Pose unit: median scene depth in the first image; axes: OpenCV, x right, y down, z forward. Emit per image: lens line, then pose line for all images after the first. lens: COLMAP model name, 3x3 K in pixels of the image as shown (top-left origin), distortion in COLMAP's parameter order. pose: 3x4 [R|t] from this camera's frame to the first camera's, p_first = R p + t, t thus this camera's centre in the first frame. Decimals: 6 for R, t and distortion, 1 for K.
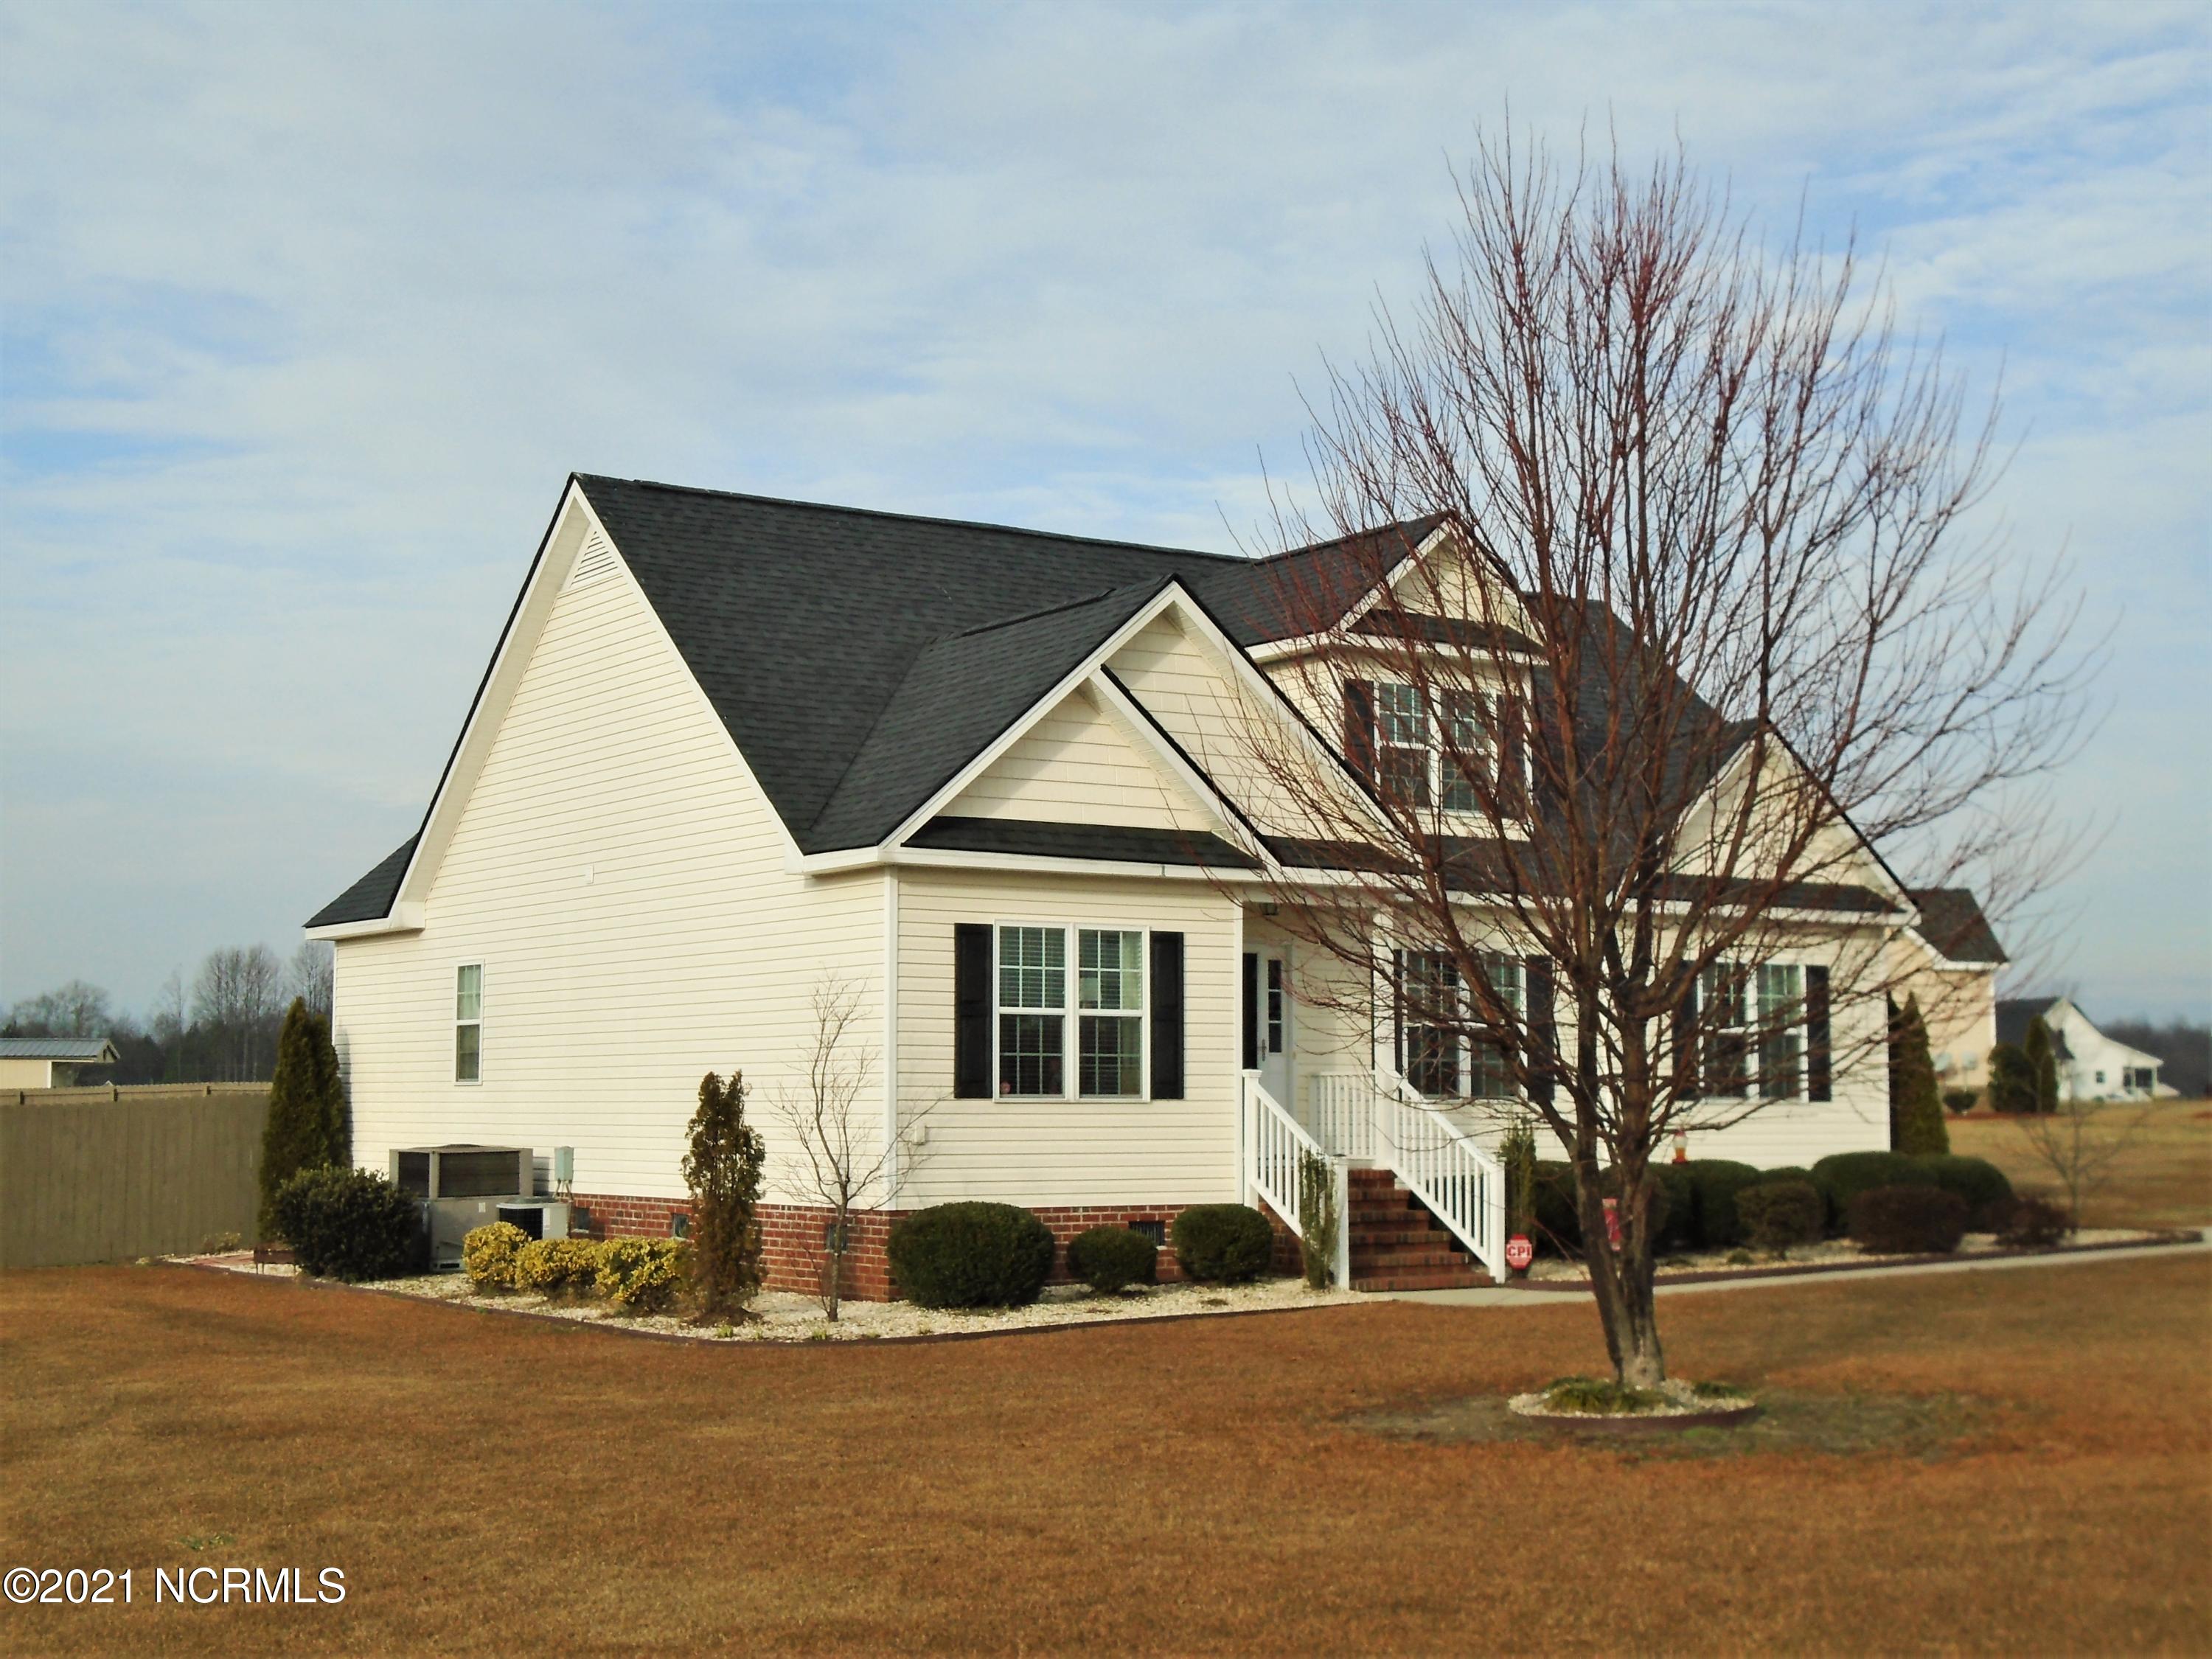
lens RADIAL K [[3058.0, 0, 1109.3], [0, 3058.0, 823.1], [0, 0, 1]] dist [-0.021370, 0.000000]
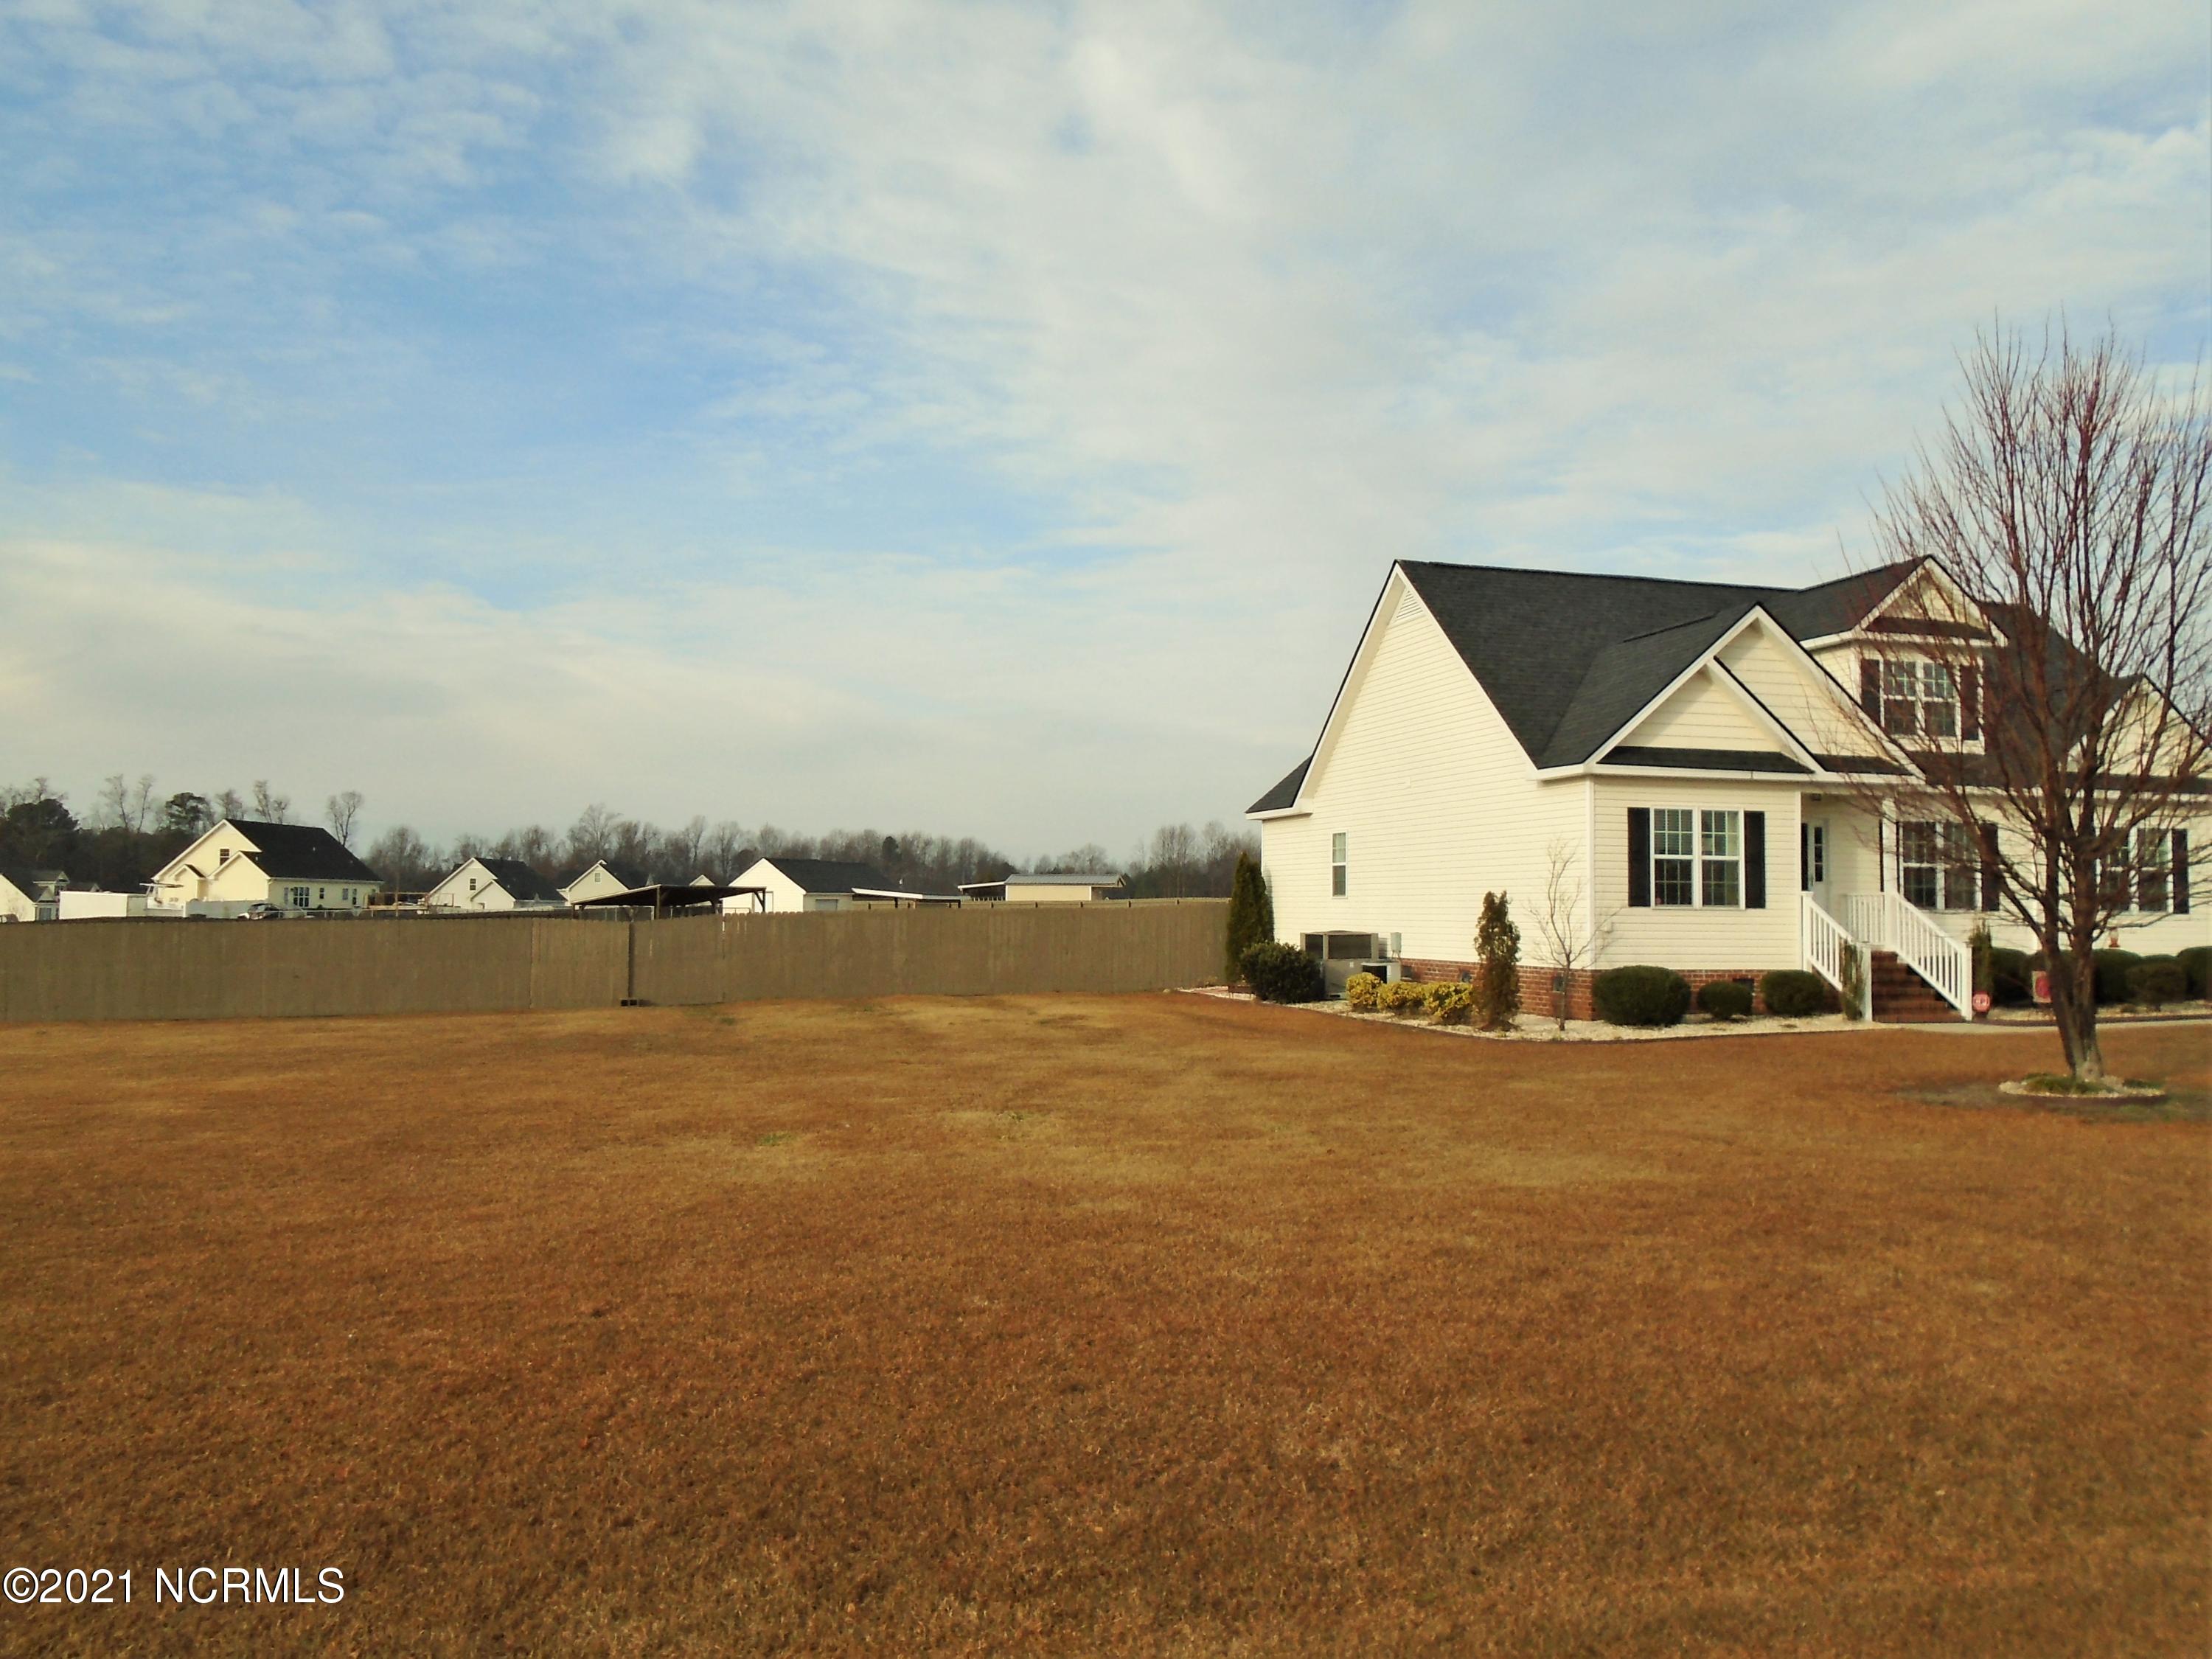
lens RADIAL K [[1743.8, 0, 1098.3], [0, 1743.8, 834.5], [0, 0, 1]] dist [-0.017545, 0.016759]
pose [[0.950043, -0.005214, -0.312076, -0.026871], [0.020061, 0.998813, 0.044382, -0.002031], [0.311474, -0.048426, 0.949020, -0.041256]]
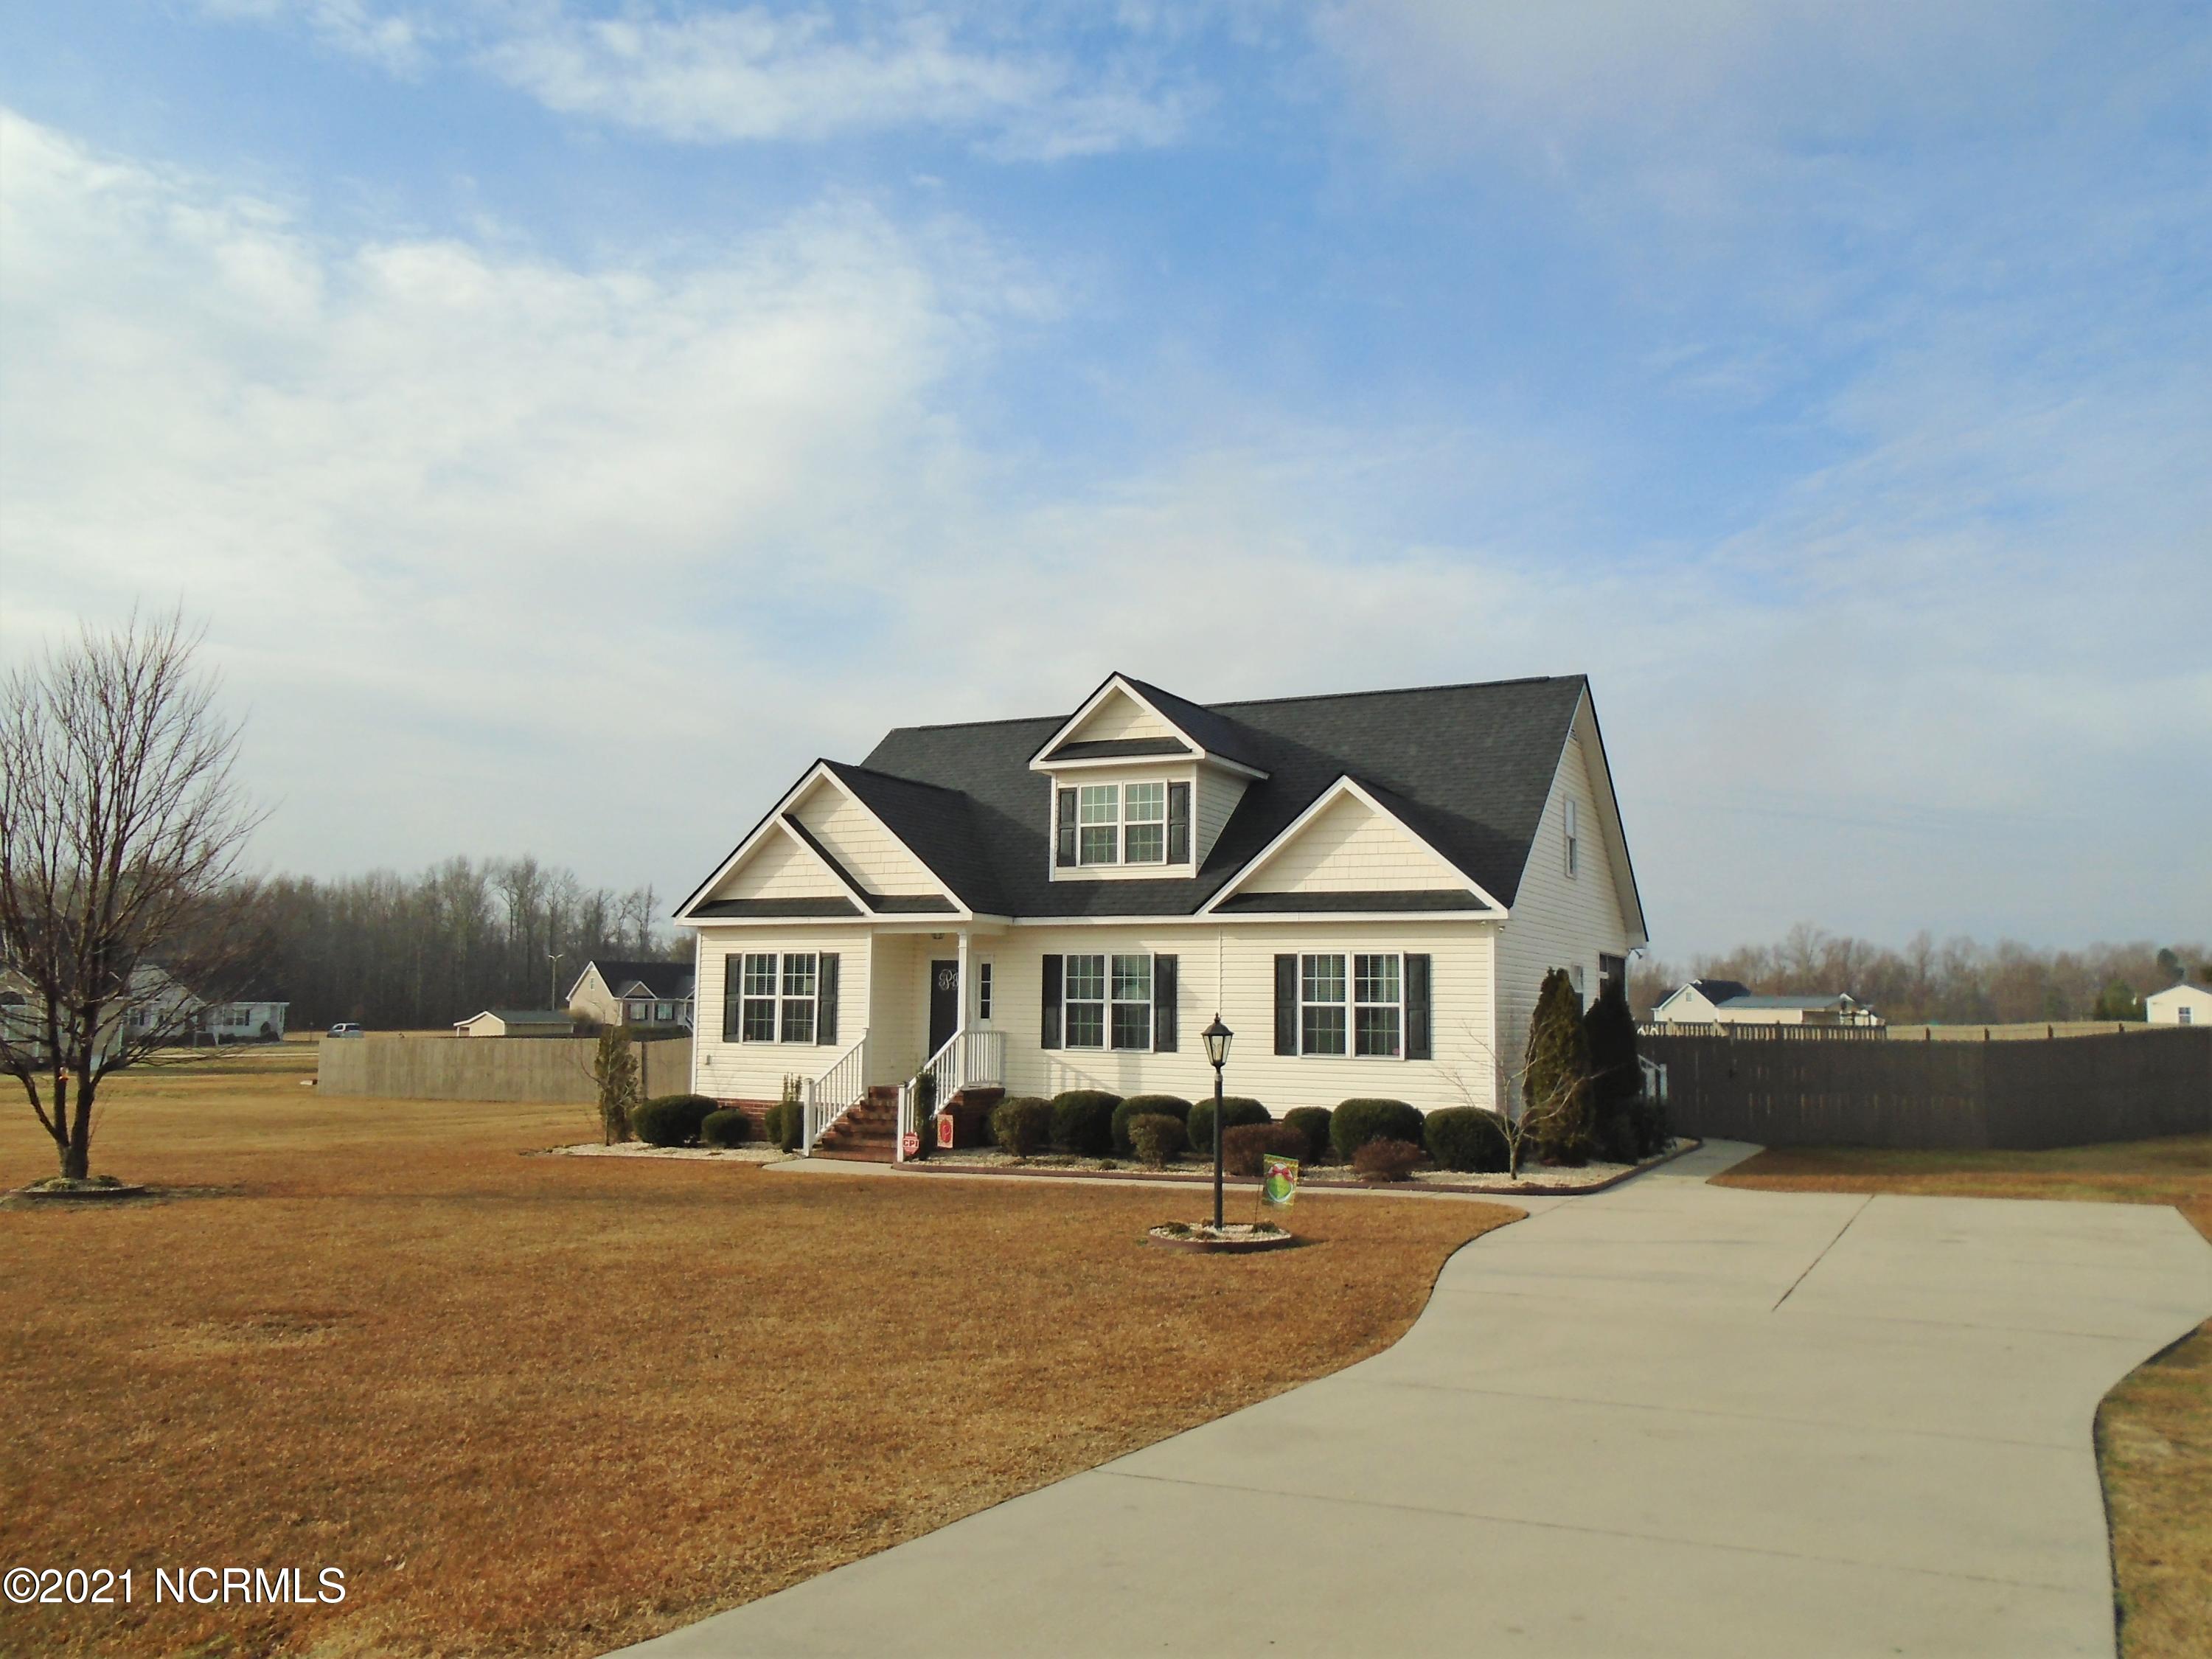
lens RADIAL K [[1472.0, 0, 1113.6], [0, 1472.0, 833.9], [0, 0, 1]] dist [-0.009560, -0.001756]
pose [[0.570901, -0.110160, -0.813595, 0.681031], [0.052205, 0.993823, -0.097930, 0.048323], [0.819357, 0.013435, 0.573126, 0.509698]]
